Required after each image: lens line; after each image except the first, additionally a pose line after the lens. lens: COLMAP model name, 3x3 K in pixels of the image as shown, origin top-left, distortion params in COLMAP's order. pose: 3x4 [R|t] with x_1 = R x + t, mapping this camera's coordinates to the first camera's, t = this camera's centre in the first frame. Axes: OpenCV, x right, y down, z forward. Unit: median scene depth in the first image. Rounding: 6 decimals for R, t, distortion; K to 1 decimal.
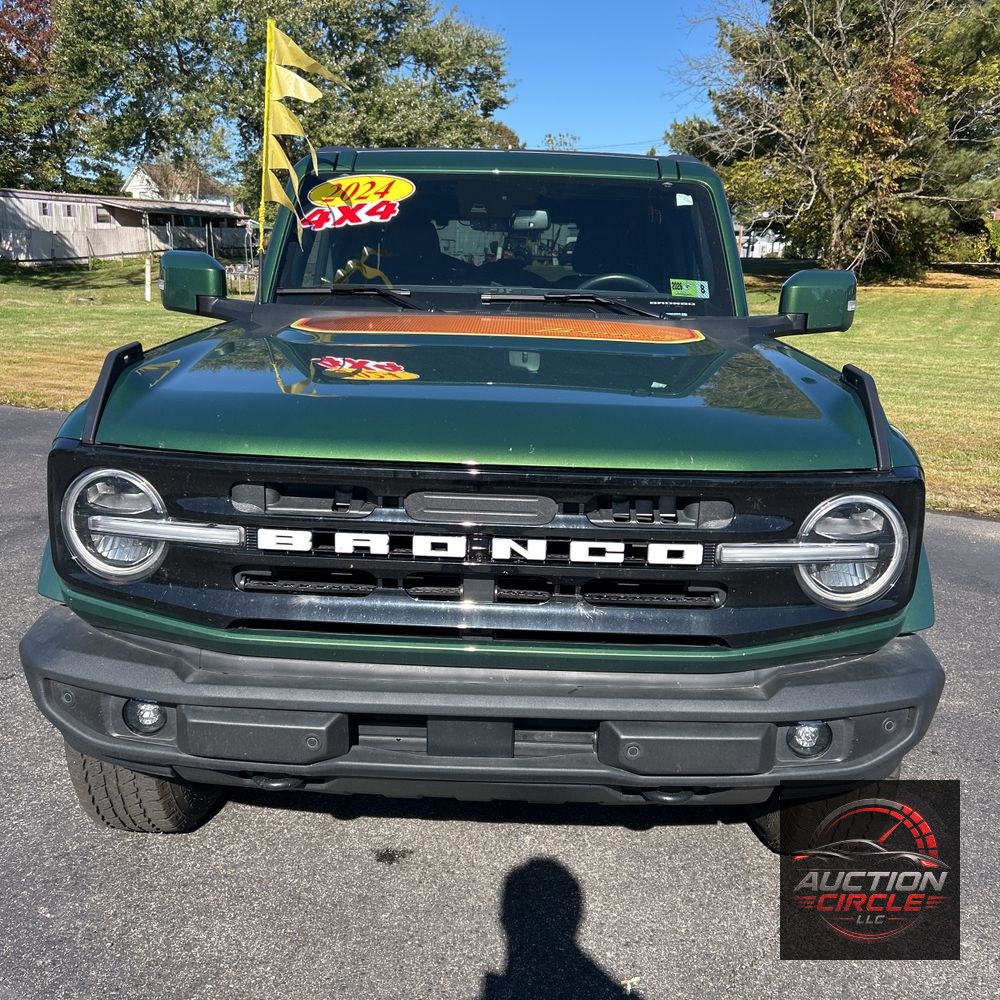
lens RADIAL K [[1005.9, 0, 488.9], [0, 1005.9, 491.1], [0, 0, 1]] dist [0.028453, -0.023238]
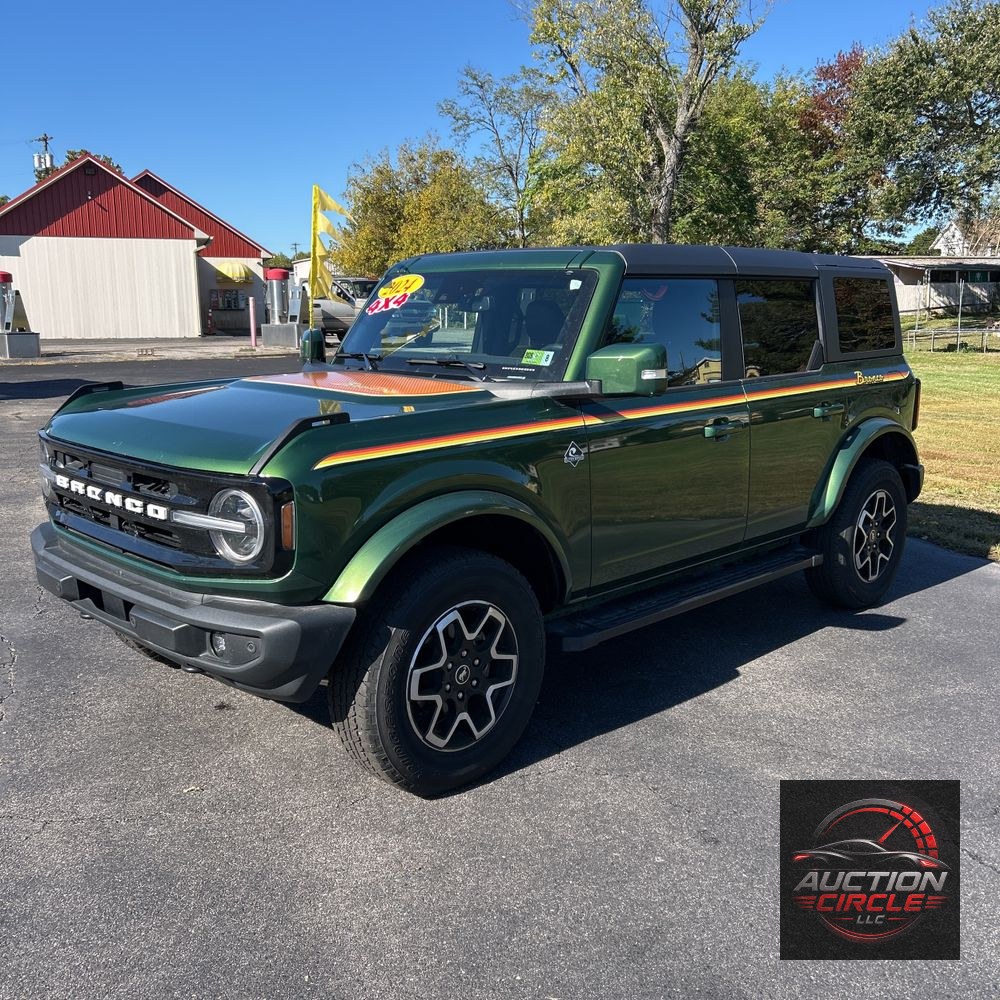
lens RADIAL K [[1005.9, 0, 488.9], [0, 1005.9, 491.1], [0, 0, 1]] dist [0.028453, -0.023238]
pose [[0.717725, 0.104221, -0.688483, 0.079880], [-0.141288, 0.989965, 0.002570, -0.002558], [0.681842, 0.095430, 0.725248, 0.006080]]
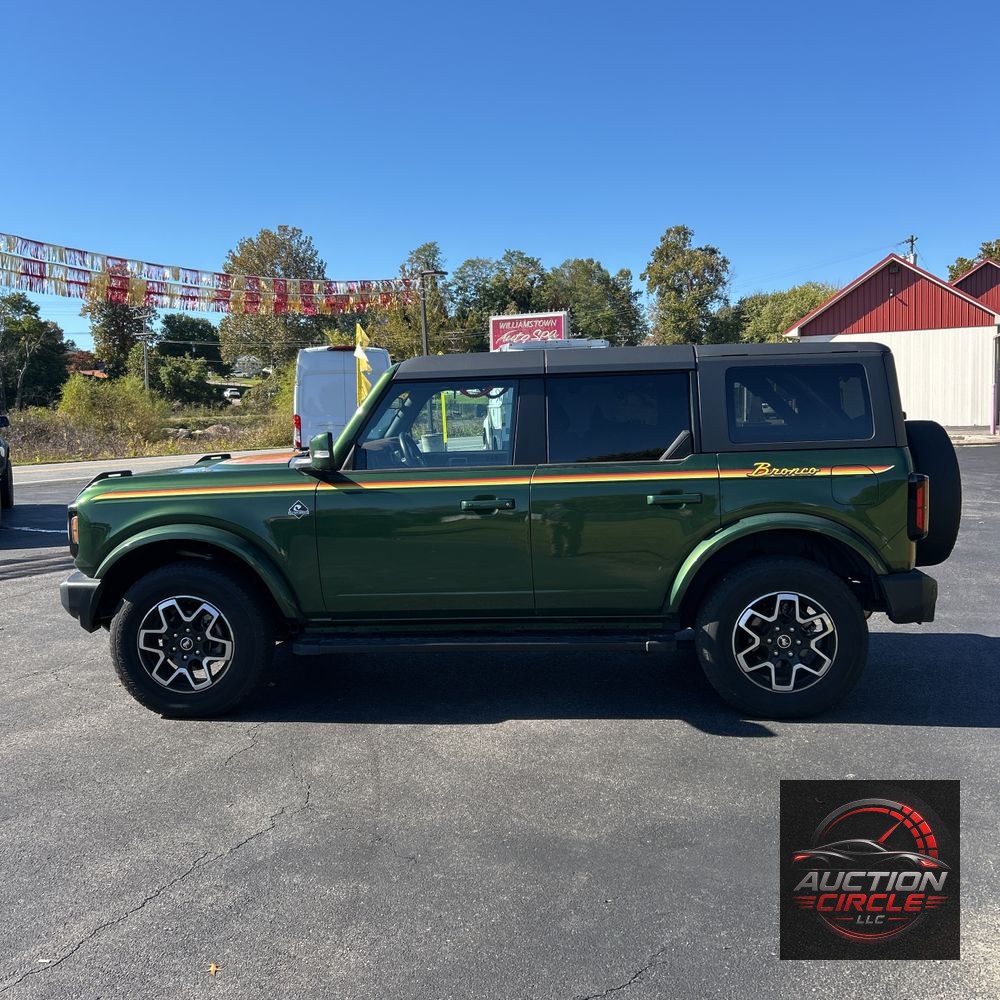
lens RADIAL K [[1000.5, 0, 500.9], [0, 1000.5, 470.6], [0, 0, 1]] dist [0.116391, -0.244040]
pose [[-0.048903, 0.042604, -0.997894, 0.146229], [-0.201616, 0.978102, 0.051640, -0.022705], [0.978243, 0.203717, -0.039242, 0.103092]]
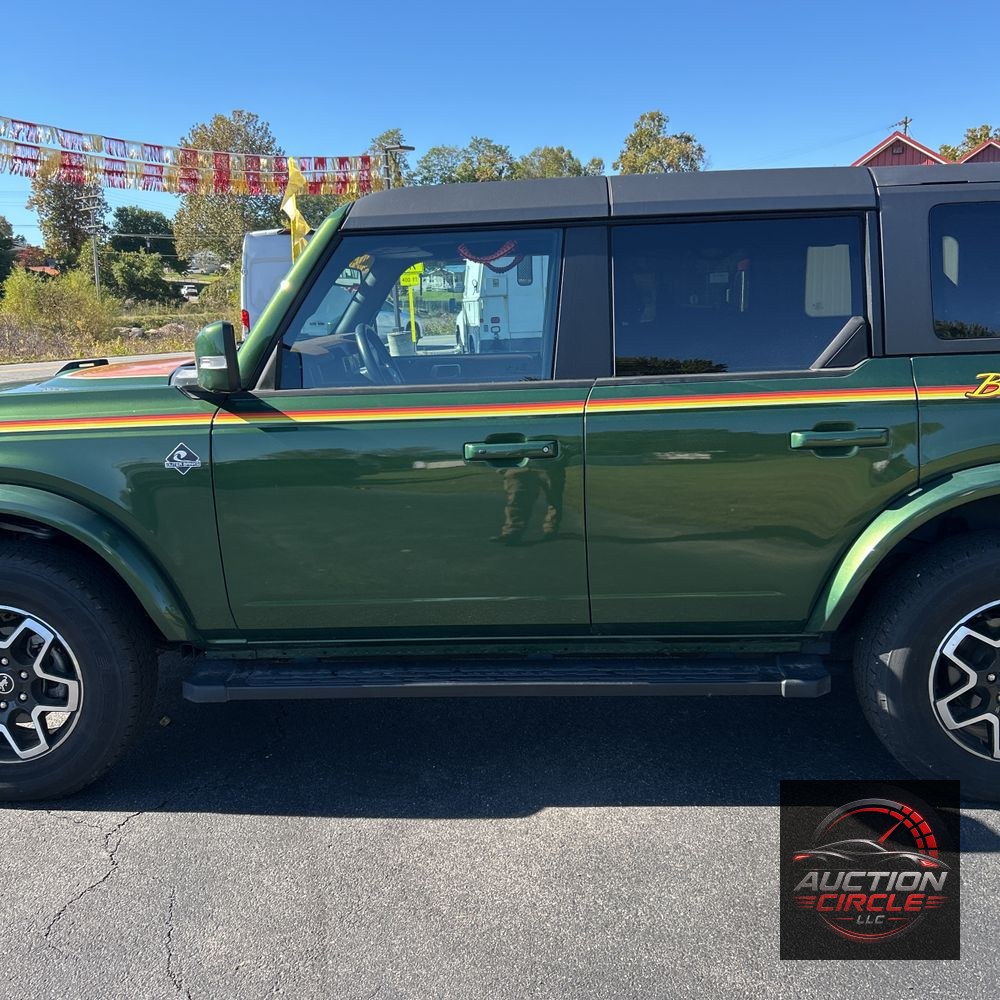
lens RADIAL K [[1008.1, 0, 490.7], [0, 1008.1, 479.0], [0, 0, 1]] dist [0.060737, -0.106381]
pose [[-0.027053, 0.149753, -0.988353, 0.095078], [-0.197426, 0.968440, 0.152140, -0.020526], [0.979944, 0.199242, 0.003366, 0.096414]]
